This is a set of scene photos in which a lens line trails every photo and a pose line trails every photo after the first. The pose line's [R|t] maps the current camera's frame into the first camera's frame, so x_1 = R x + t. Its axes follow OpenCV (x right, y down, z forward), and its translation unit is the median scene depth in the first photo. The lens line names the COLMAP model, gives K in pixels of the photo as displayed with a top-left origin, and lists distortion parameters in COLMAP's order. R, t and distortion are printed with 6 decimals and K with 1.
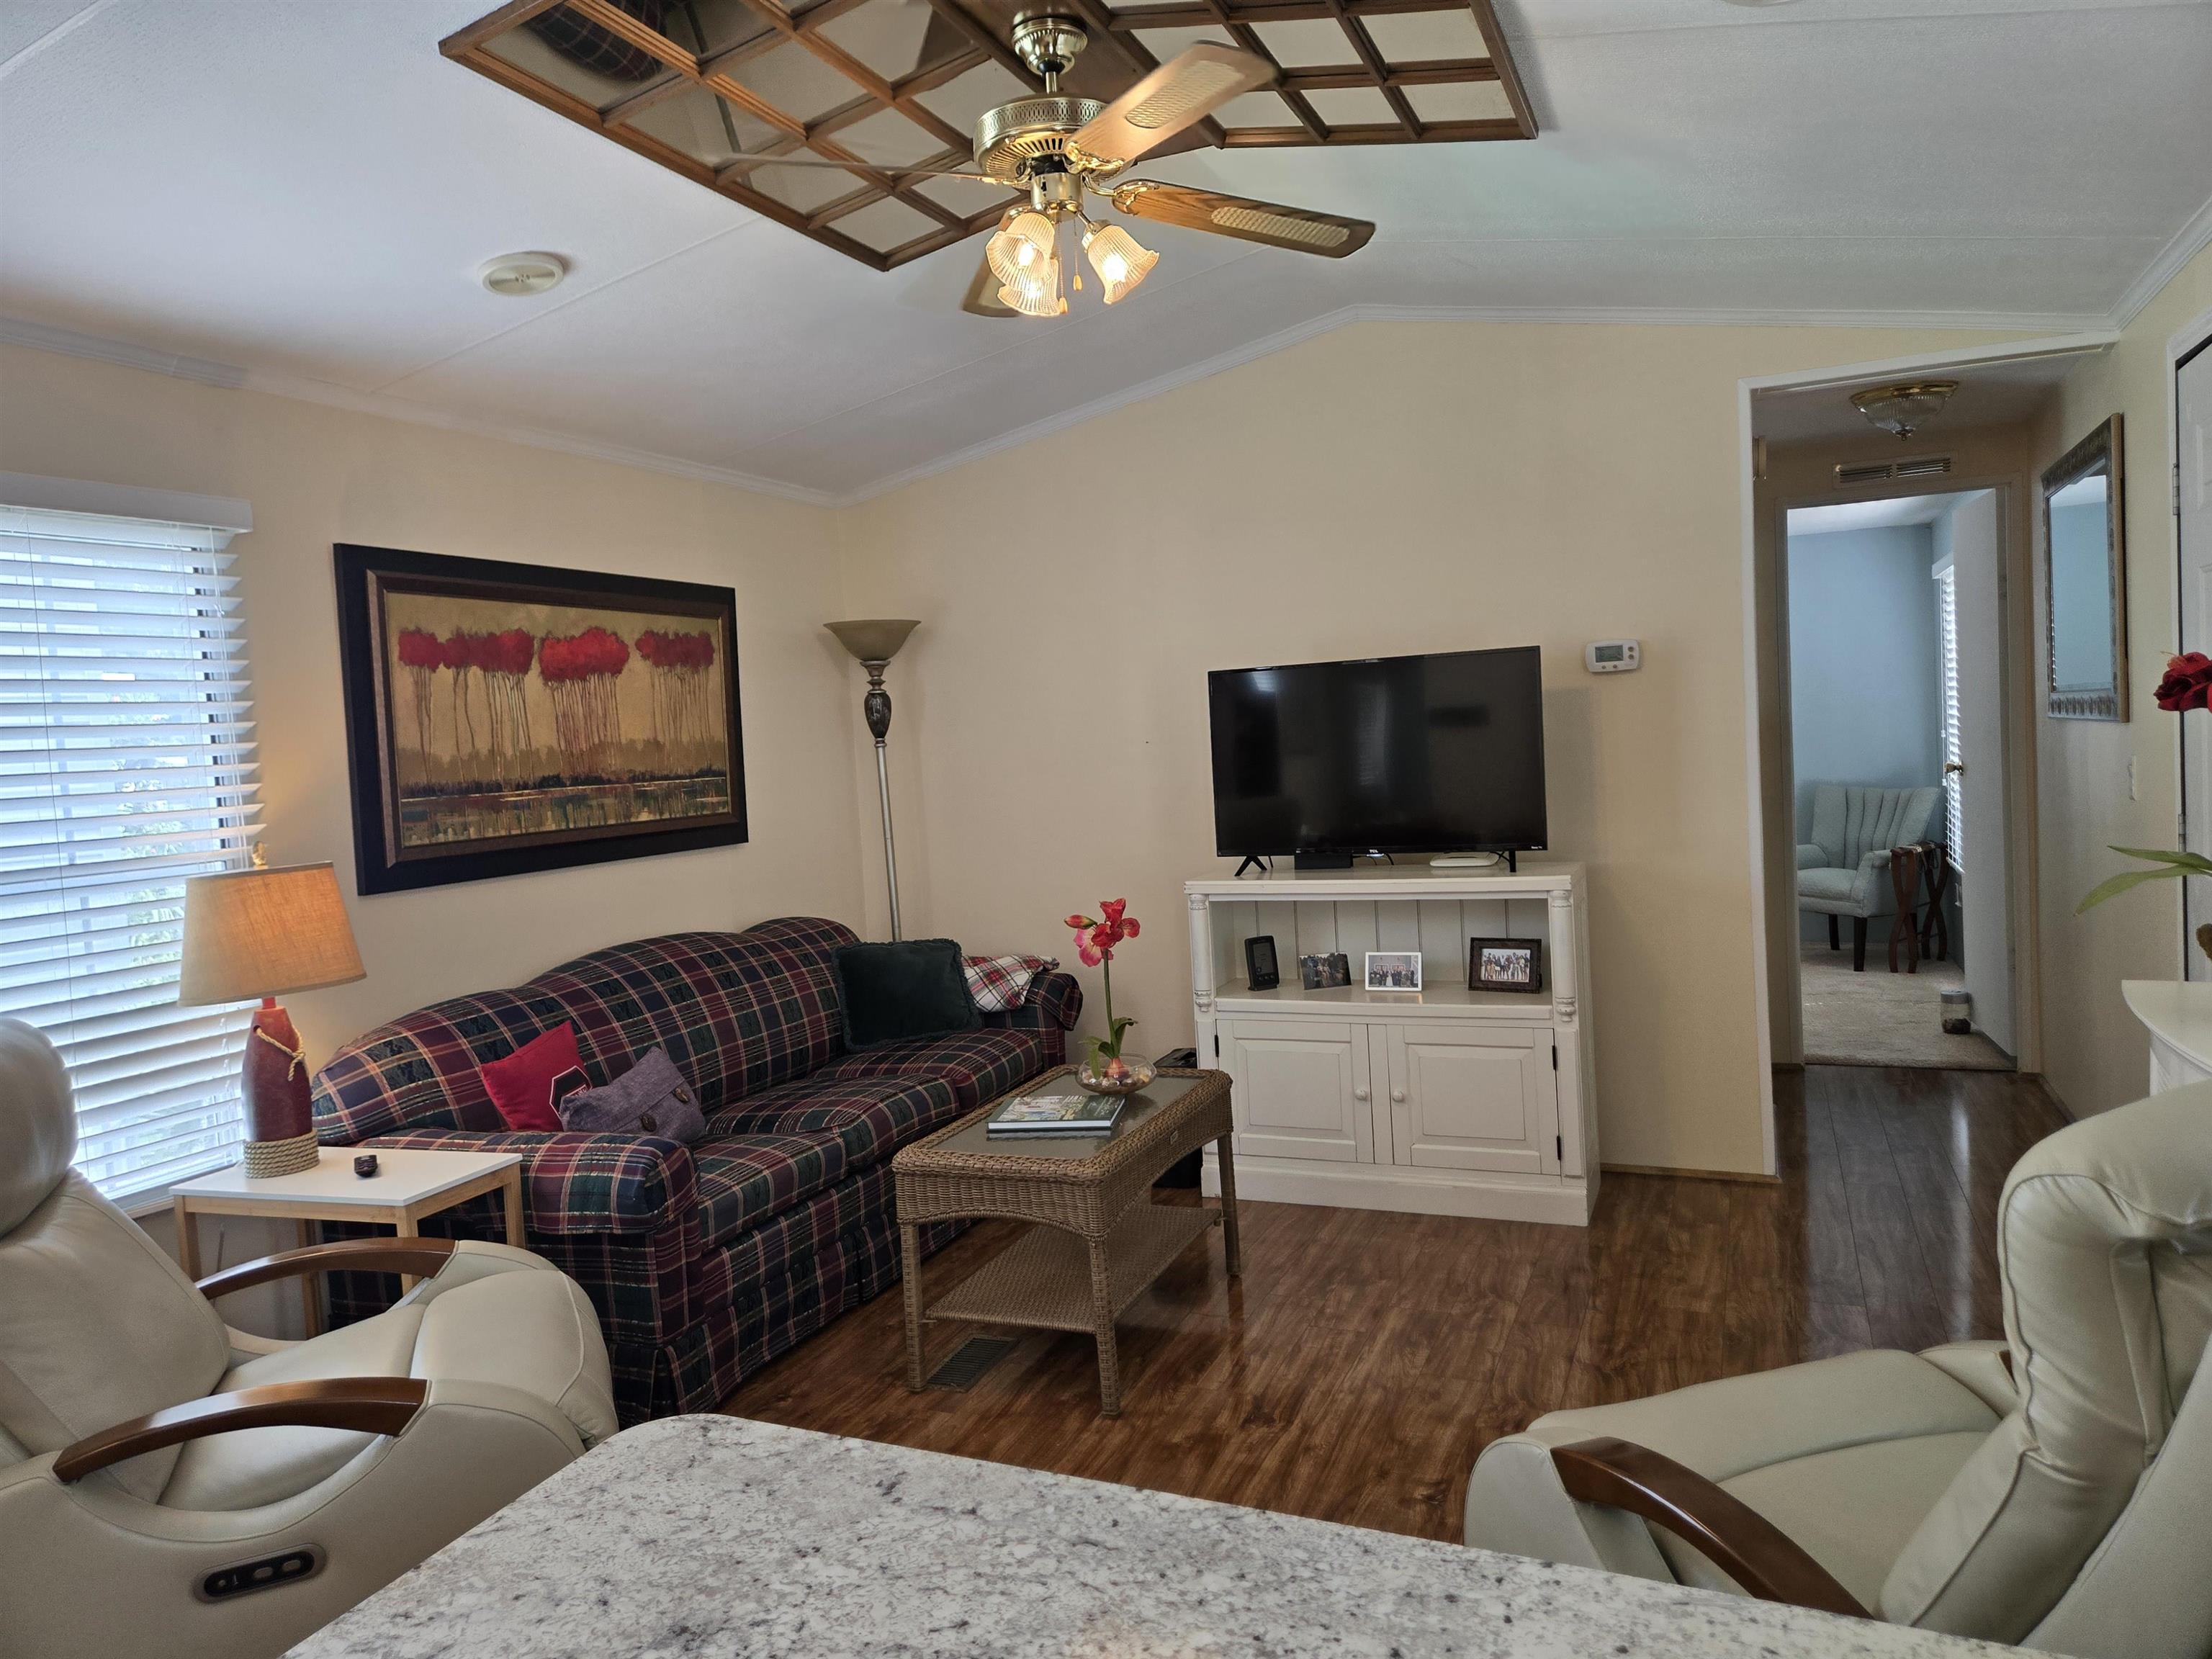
lens RADIAL K [[1476.8, 0, 1135.0], [0, 1476.8, 823.3], [0, 0, 1]] dist [0.087764, -0.077174]
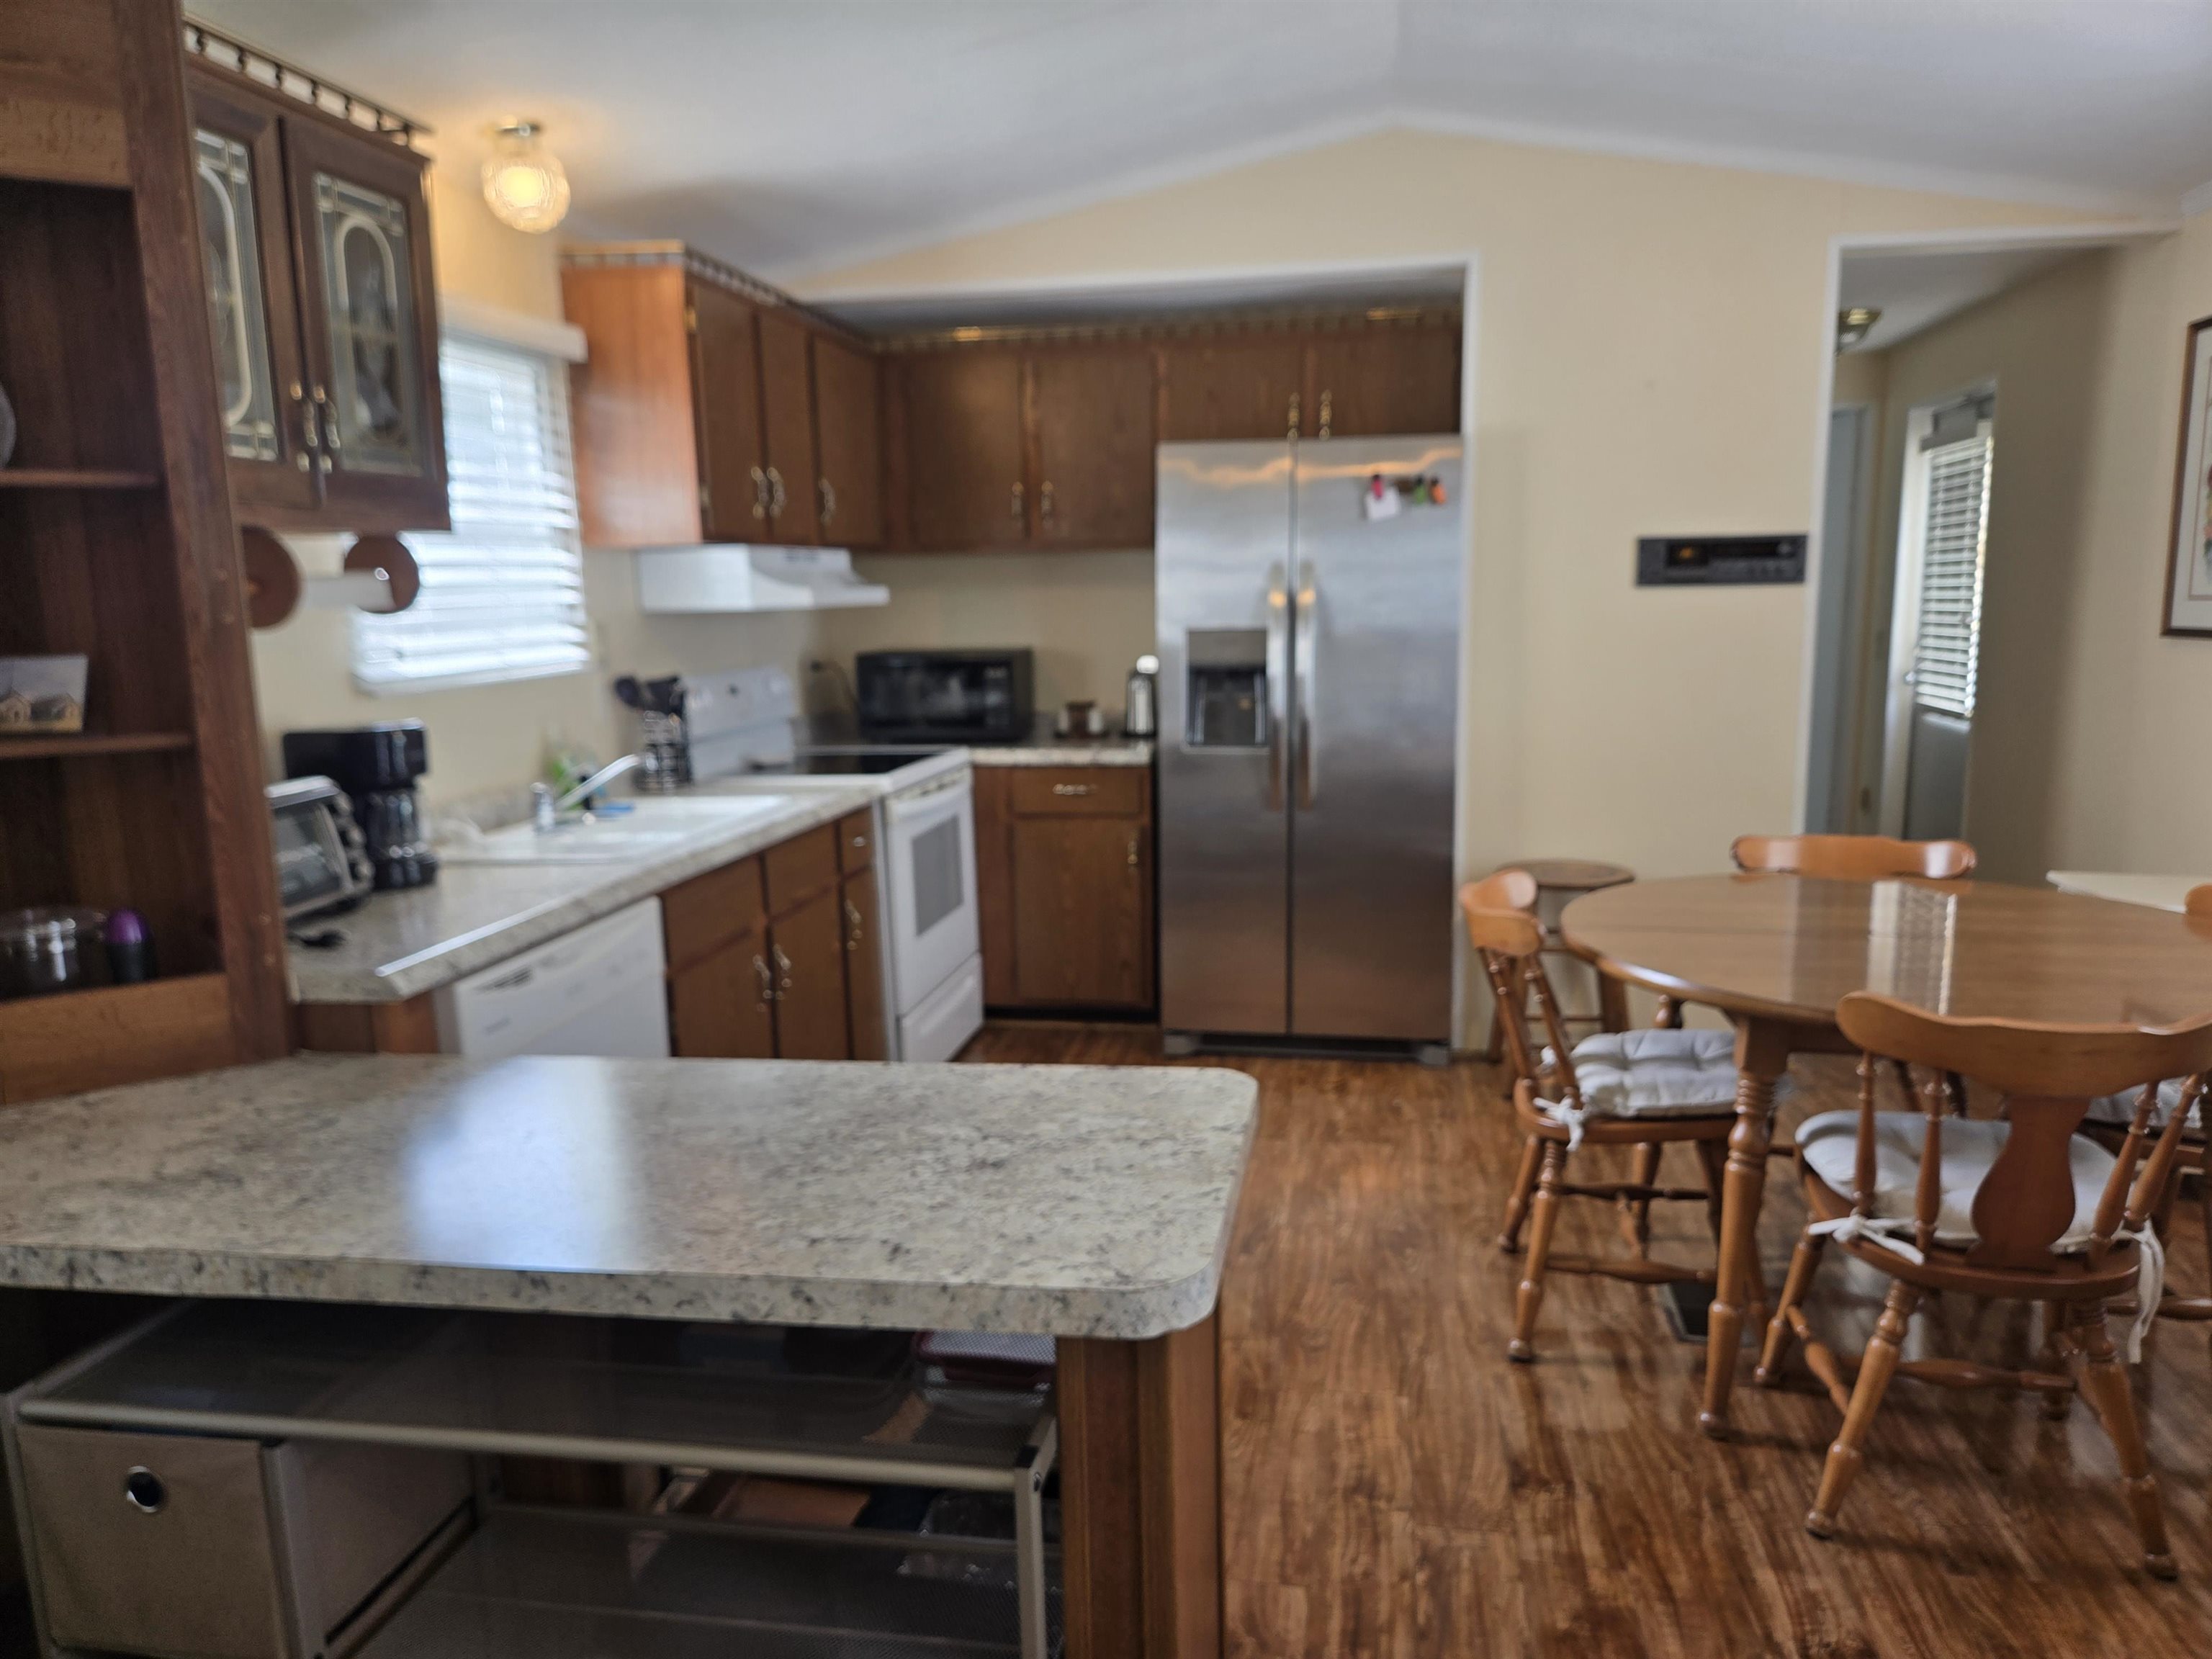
lens RADIAL K [[1496.7, 0, 1124.8], [0, 1496.7, 817.0], [0, 0, 1]] dist [0.066461, -0.075726]
pose [[-0.971623, 0.105496, -0.211707, -0.036349], [0.057071, 0.973145, 0.223006, -0.031132], [0.229548, 0.204596, -0.951551, 0.589770]]
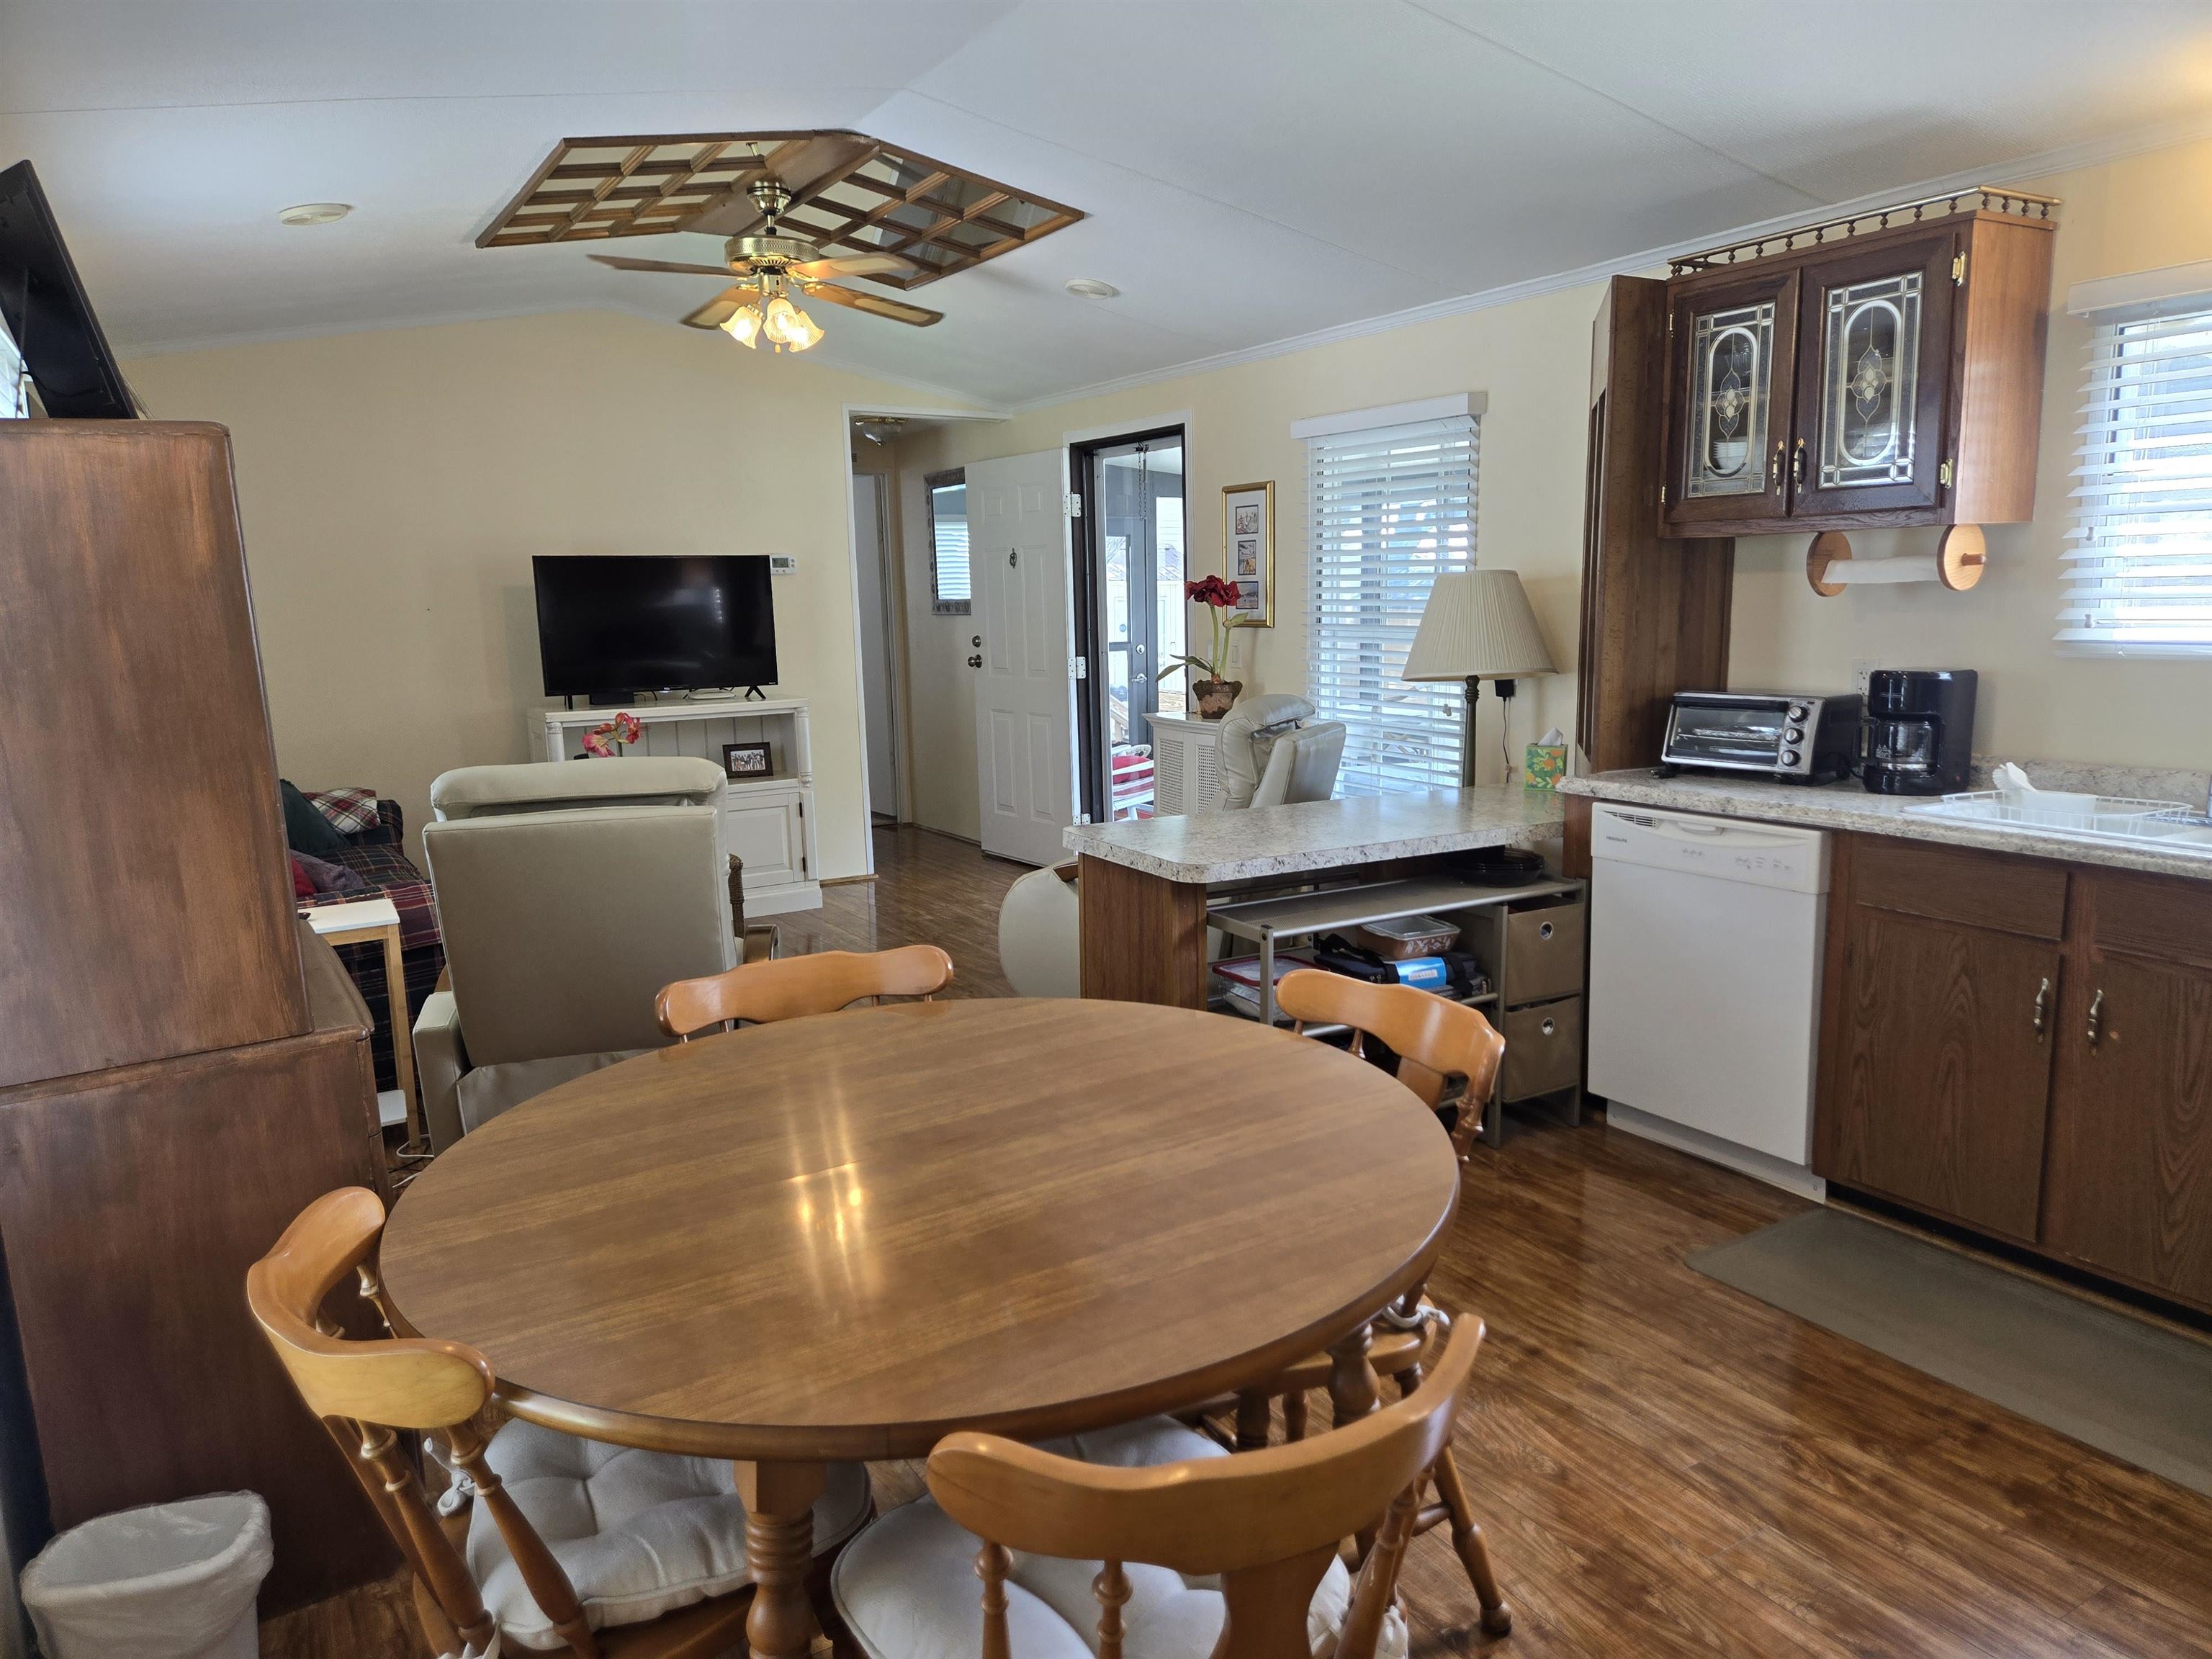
lens RADIAL K [[1451.9, 0, 1121.7], [0, 1451.9, 822.7], [0, 0, 1]] dist [0.079888, -0.070879]
pose [[0.579098, -0.086129, 0.810695, -0.796051], [0.038908, 0.996190, 0.078043, 0.057970], [-0.814329, -0.013652, 0.580243, -0.216148]]
